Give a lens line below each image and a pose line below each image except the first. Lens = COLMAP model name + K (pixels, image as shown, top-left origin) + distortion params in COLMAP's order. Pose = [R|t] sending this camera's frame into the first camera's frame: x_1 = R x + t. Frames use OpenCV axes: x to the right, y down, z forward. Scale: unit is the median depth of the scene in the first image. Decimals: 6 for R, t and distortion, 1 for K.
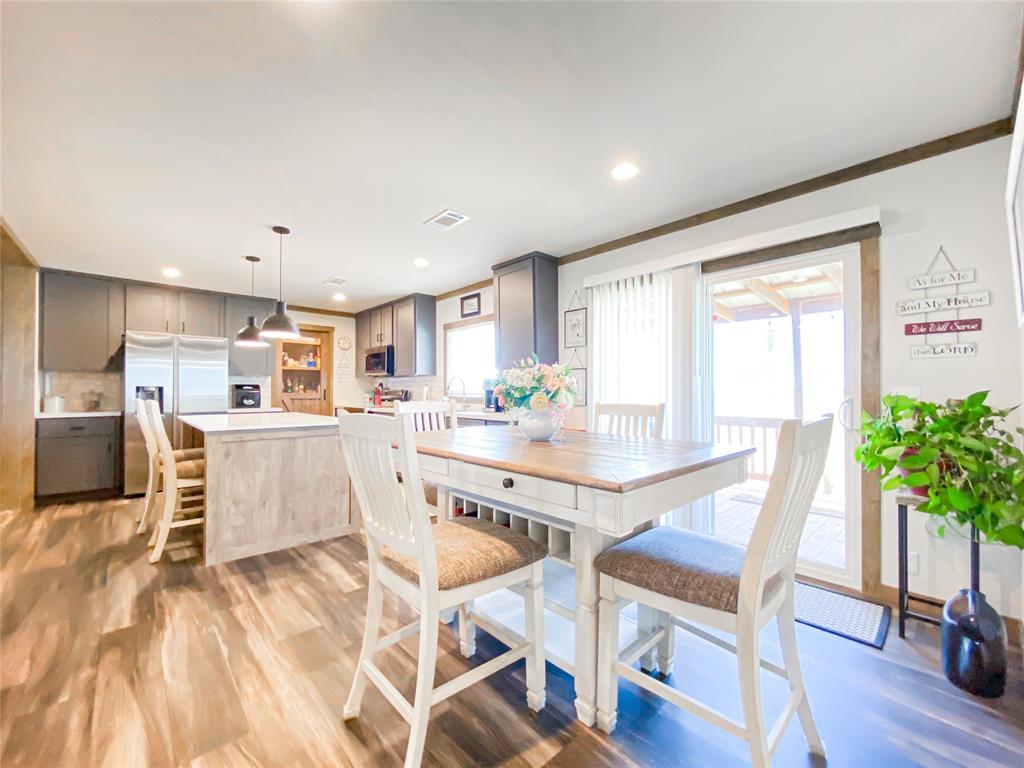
lens RADIAL K [[424.7, 0, 505.9], [0, 424.7, 389.3], [0, 0, 1]] dist [-0.000437, 0.000081]
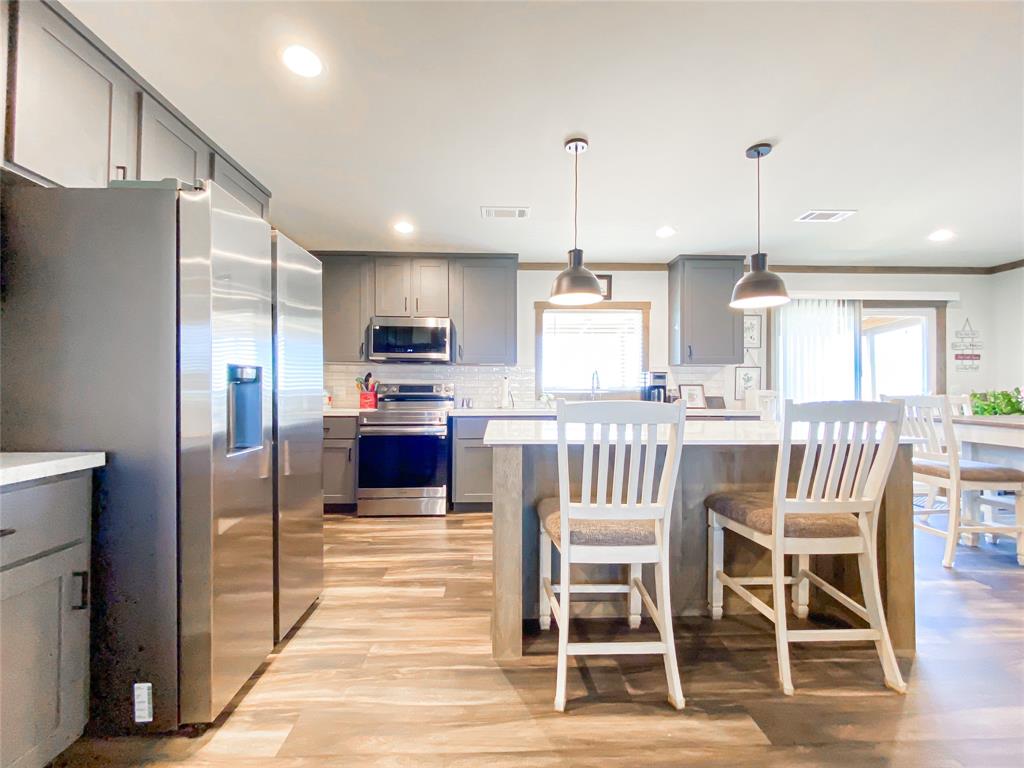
lens RADIAL K [[424.7, 0, 516.2], [0, 424.7, 385.4], [0, 0, 1]] dist [-0.000437, 0.000081]
pose [[0.639055, 0.008906, 0.769110, -0.815552], [-0.007304, 0.999958, -0.005511, 0.009772], [-0.769127, -0.002095, 0.639093, 0.546140]]
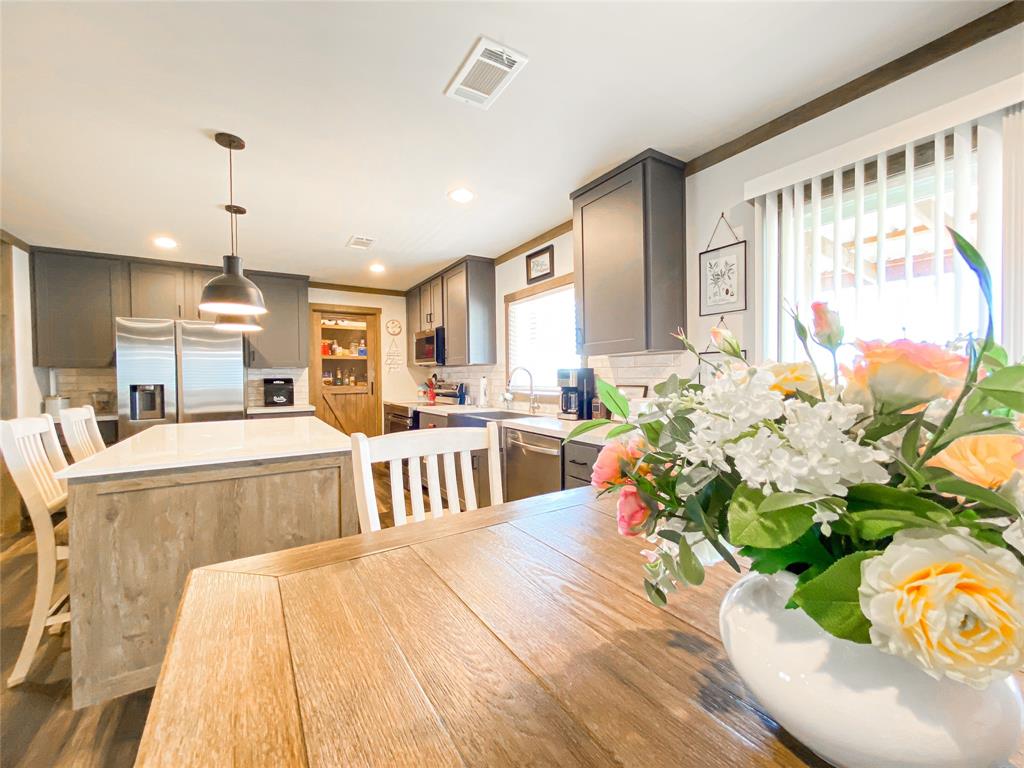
lens RADIAL K [[424.7, 0, 495.9], [0, 424.7, 385.8], [0, 0, 1]] dist [-0.000437, 0.000081]
pose [[0.979107, -0.005491, -0.203272, -0.011945], [0.011202, 0.999574, 0.026958, -0.016083], [0.203037, -0.028672, 0.978751, 0.279429]]
